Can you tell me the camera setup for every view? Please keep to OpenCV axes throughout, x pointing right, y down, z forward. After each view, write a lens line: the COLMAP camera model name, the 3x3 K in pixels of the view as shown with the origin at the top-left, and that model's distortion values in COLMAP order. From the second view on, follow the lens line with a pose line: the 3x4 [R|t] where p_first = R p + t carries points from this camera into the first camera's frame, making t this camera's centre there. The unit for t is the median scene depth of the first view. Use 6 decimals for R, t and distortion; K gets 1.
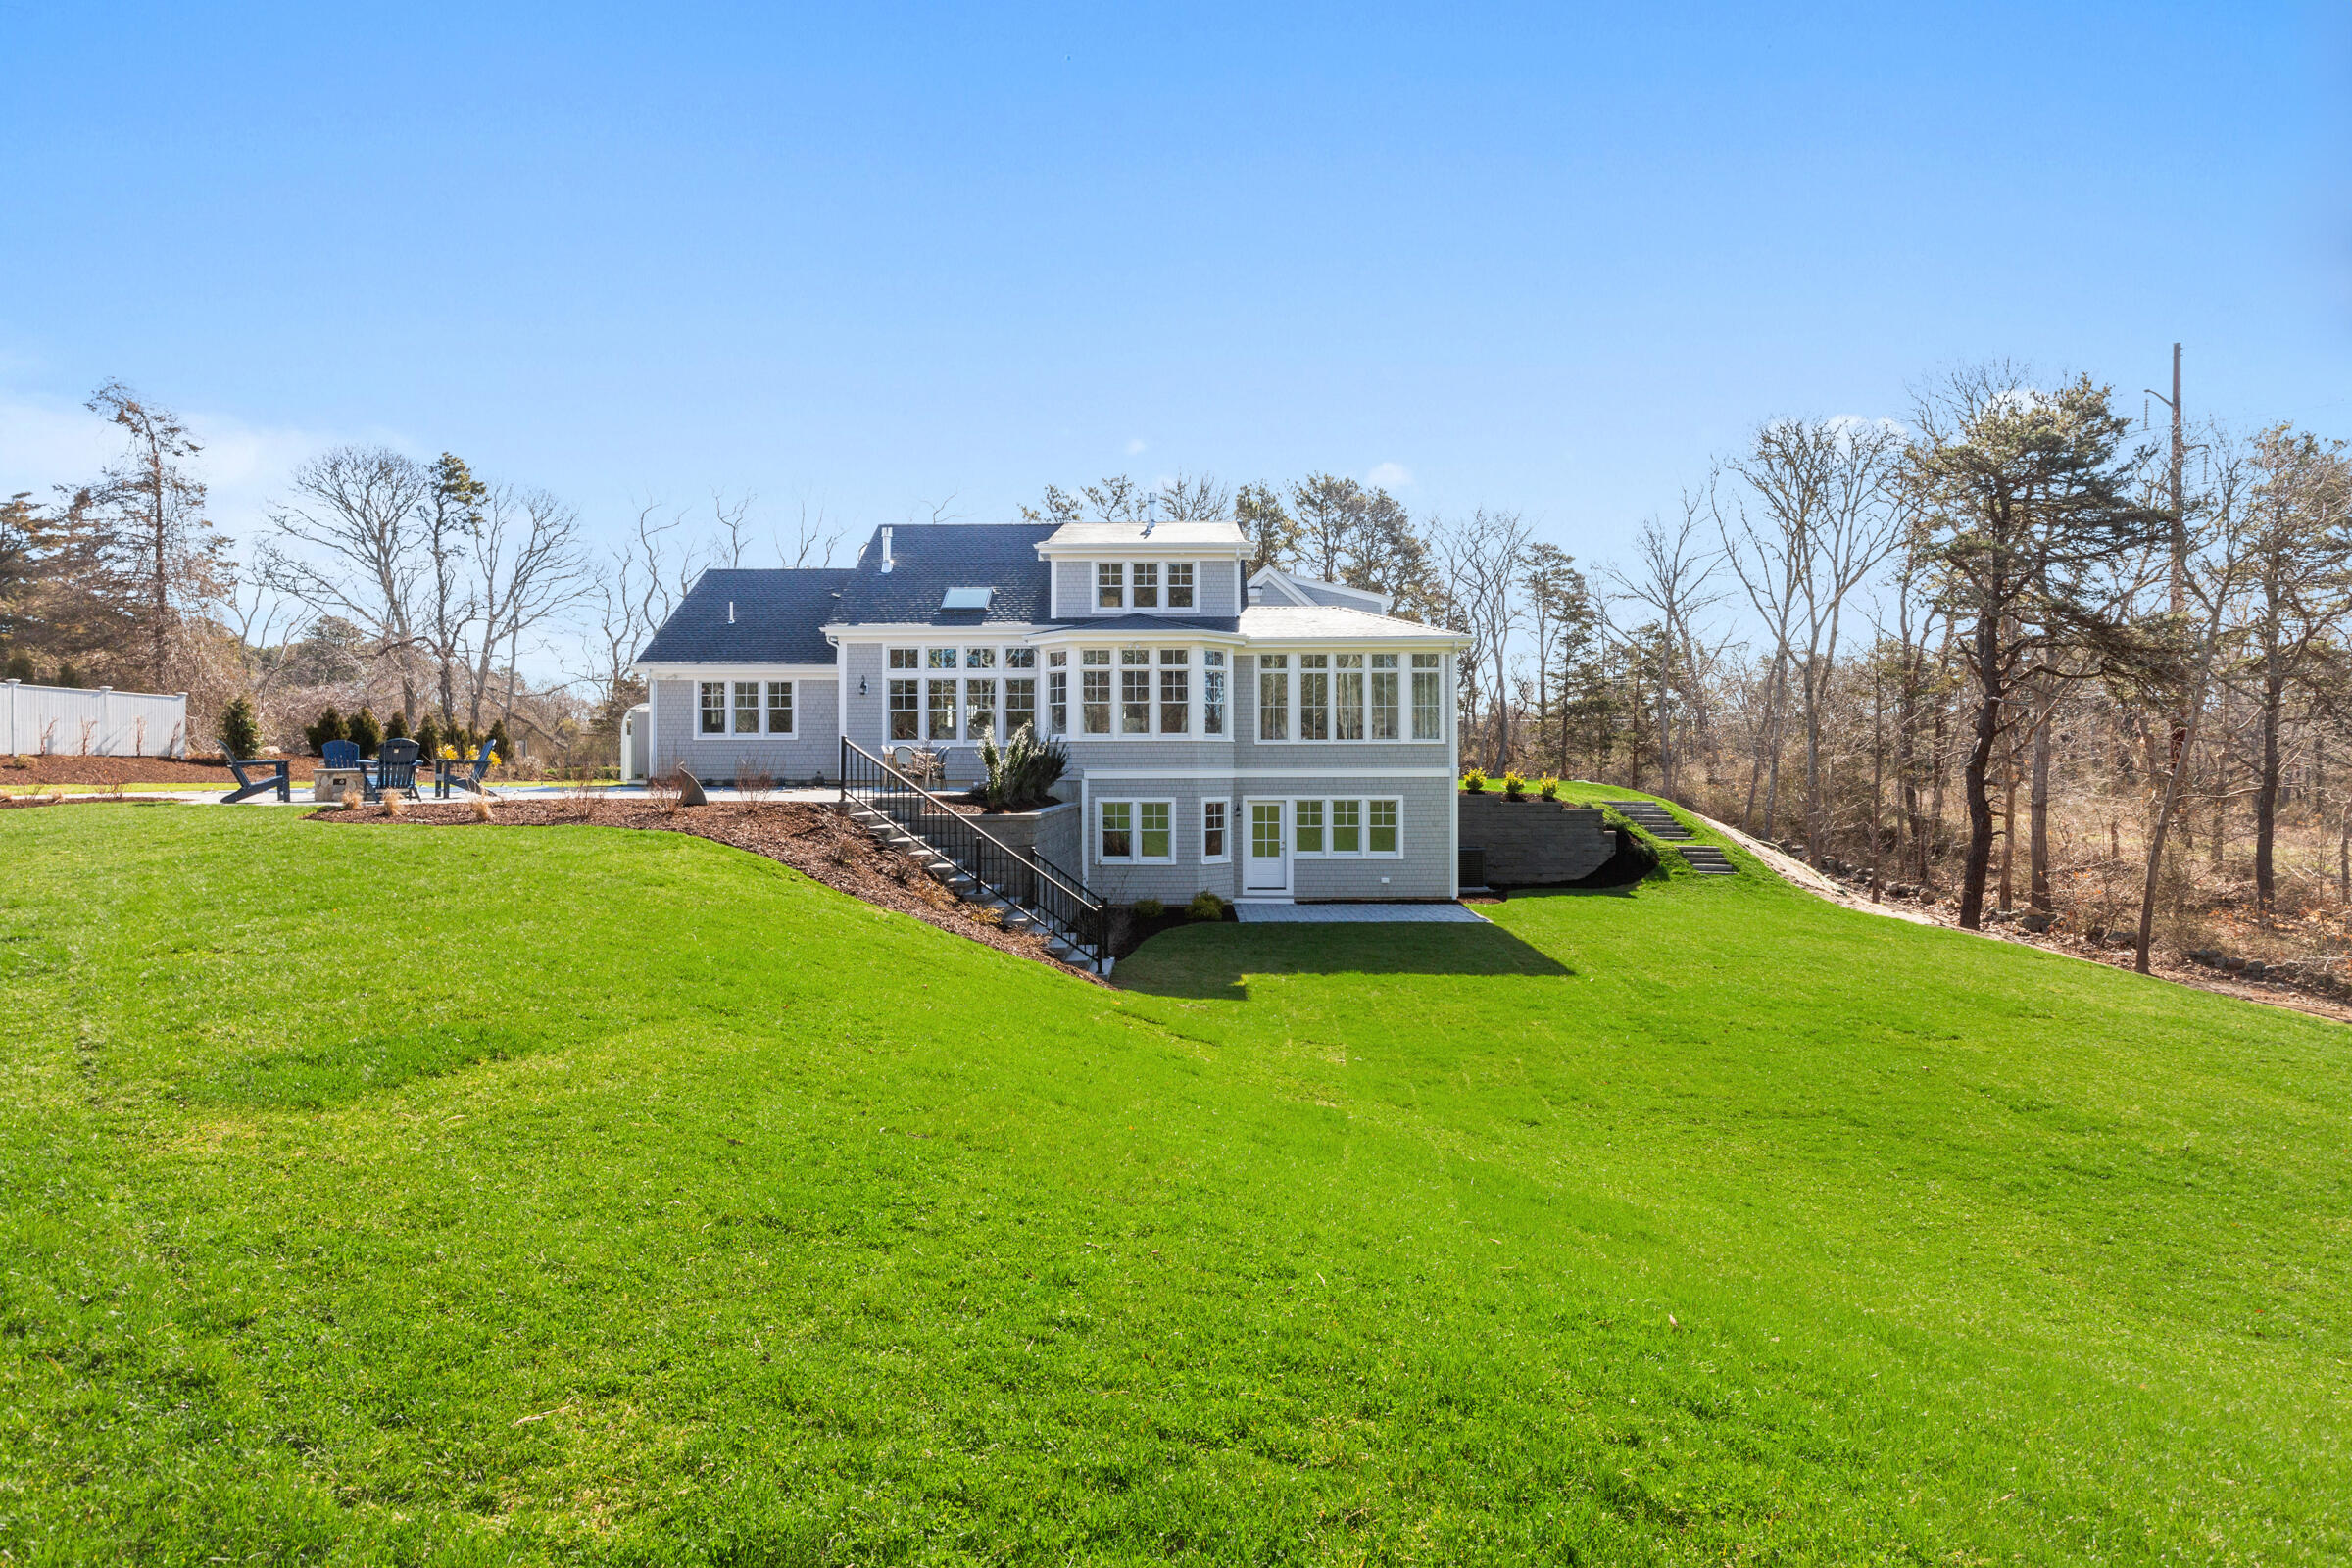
lens RADIAL K [[1218.6, 0, 1176.0], [0, 1218.6, 784.0], [0, 0, 1]] dist [-0.000404, -0.000751]
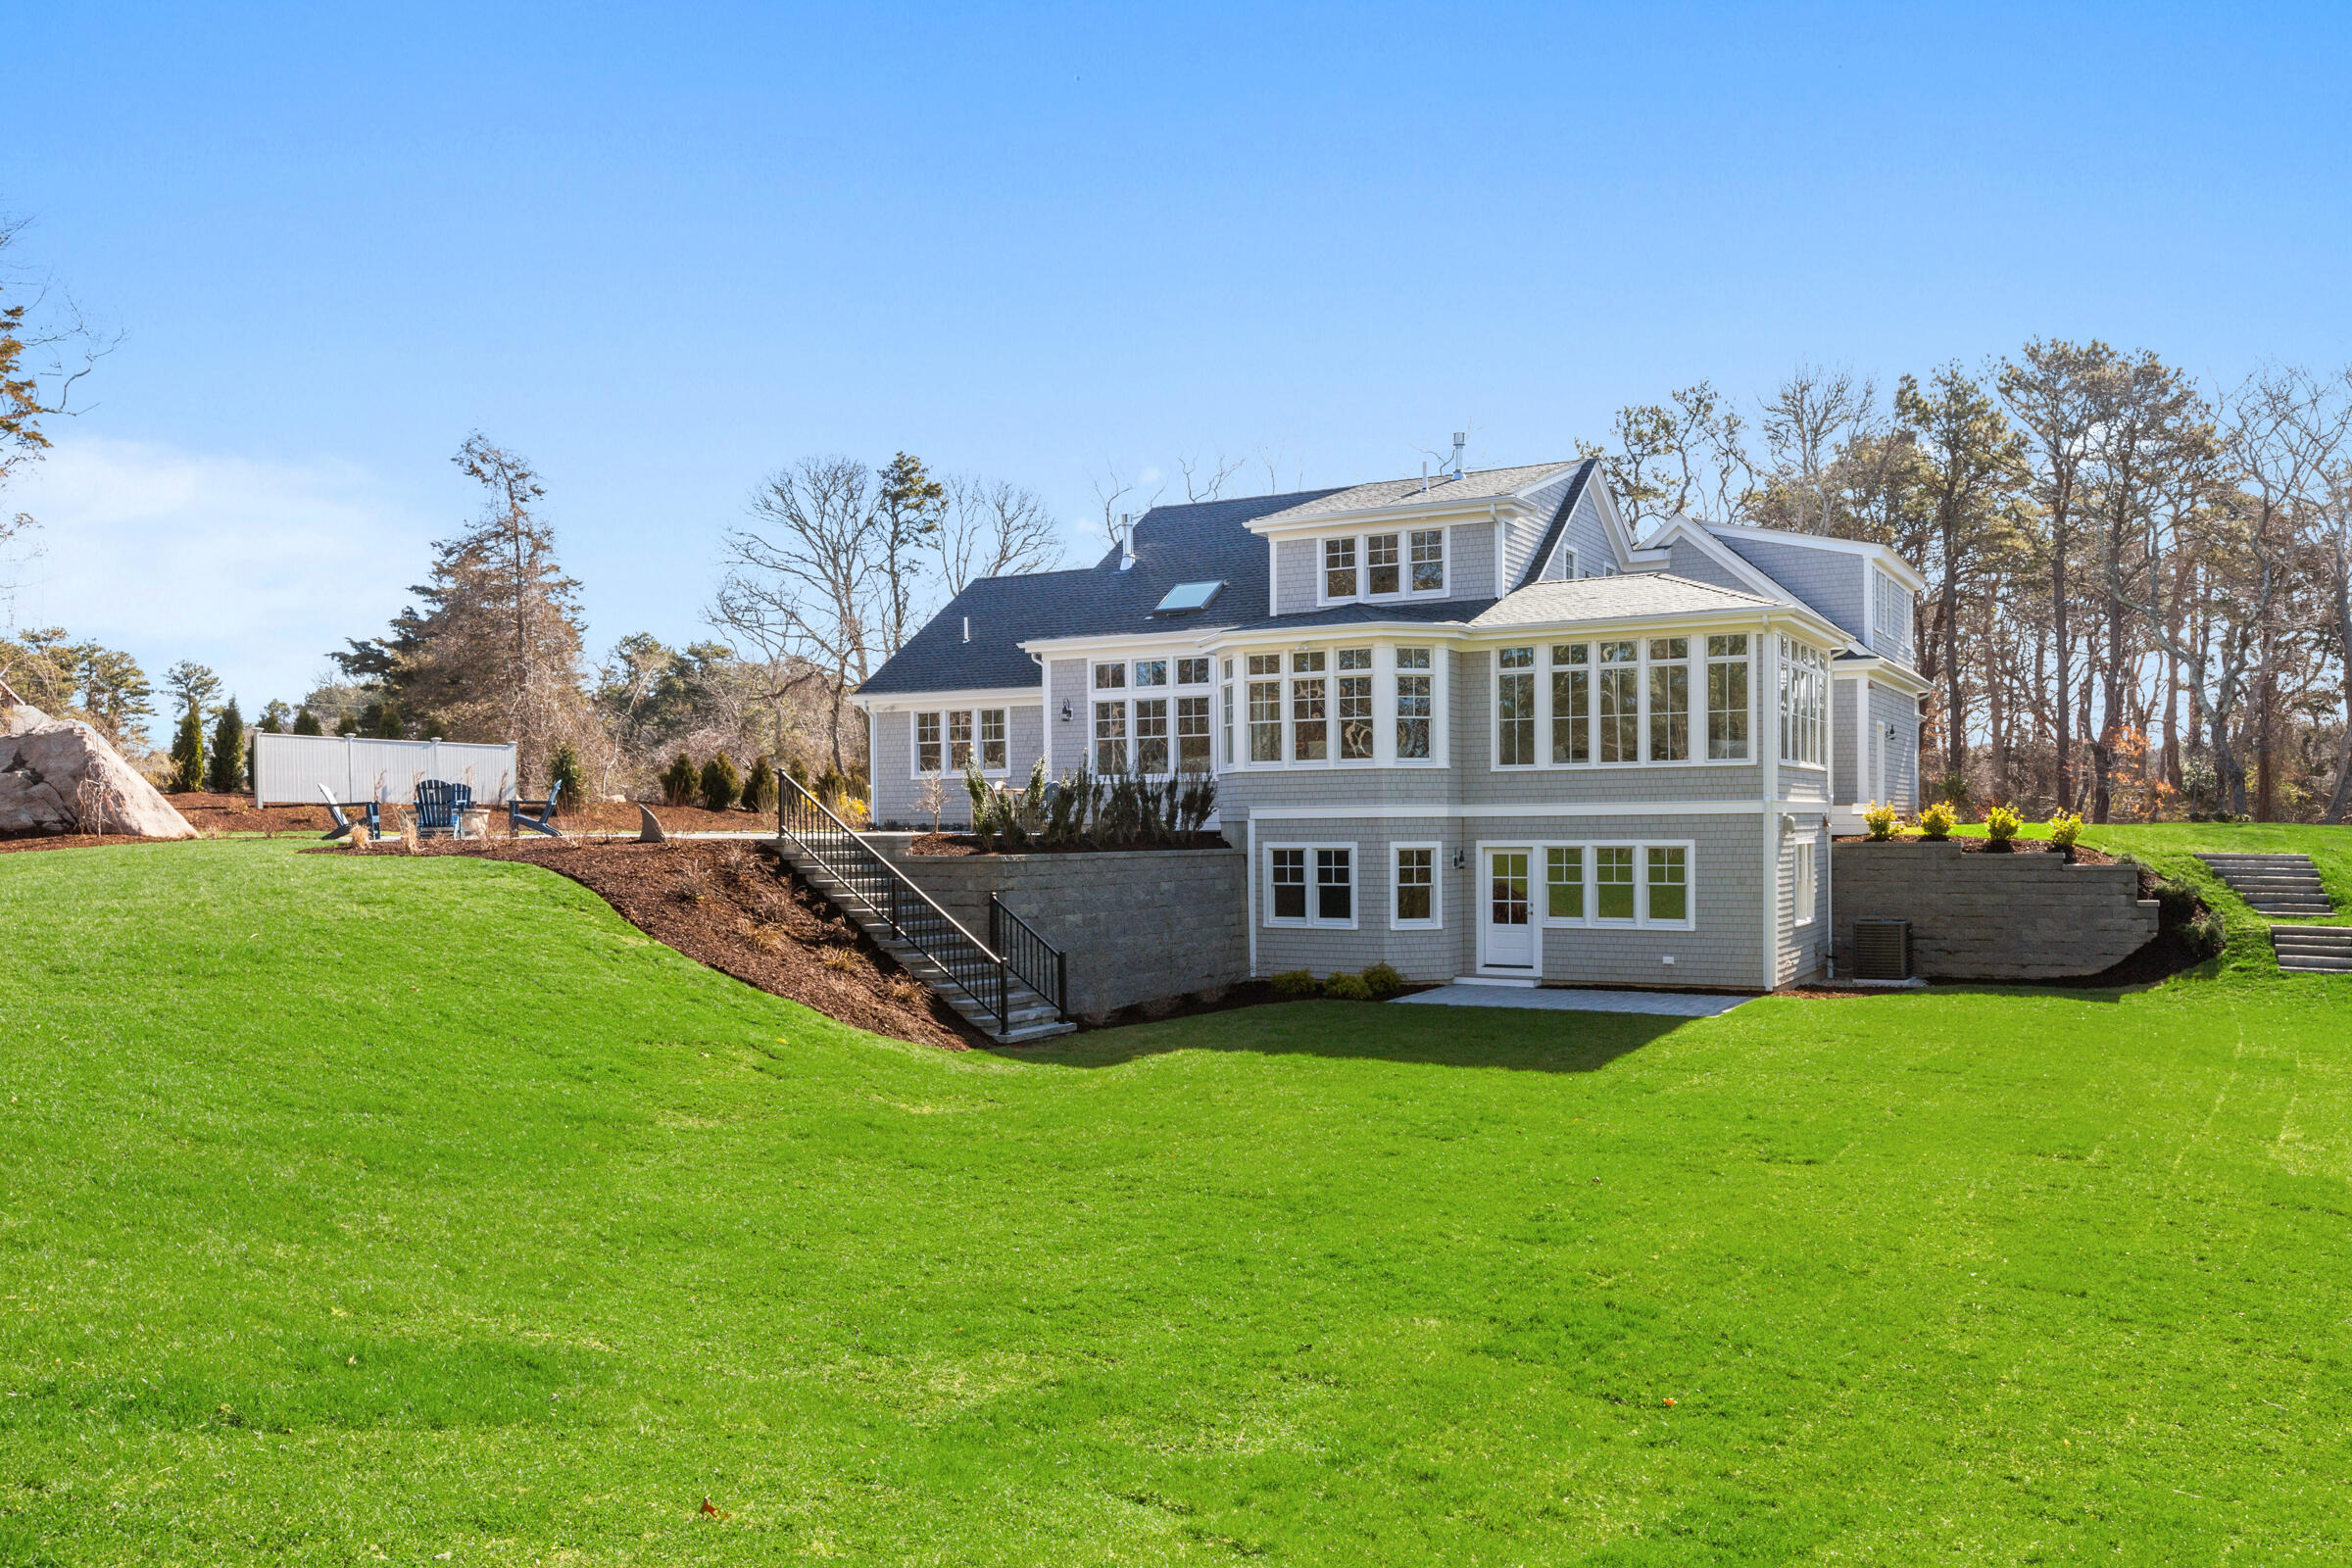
lens RADIAL K [[1753.5, 0, 1176.9], [0, 1753.5, 905.6], [0, 0, 1]] dist [0.012483, 0.000765]
pose [[0.885965, 0.015147, -0.463505, 0.388829], [0.000588, 0.999429, 0.033785, 0.012747], [0.463752, -0.030205, 0.885450, -0.033293]]
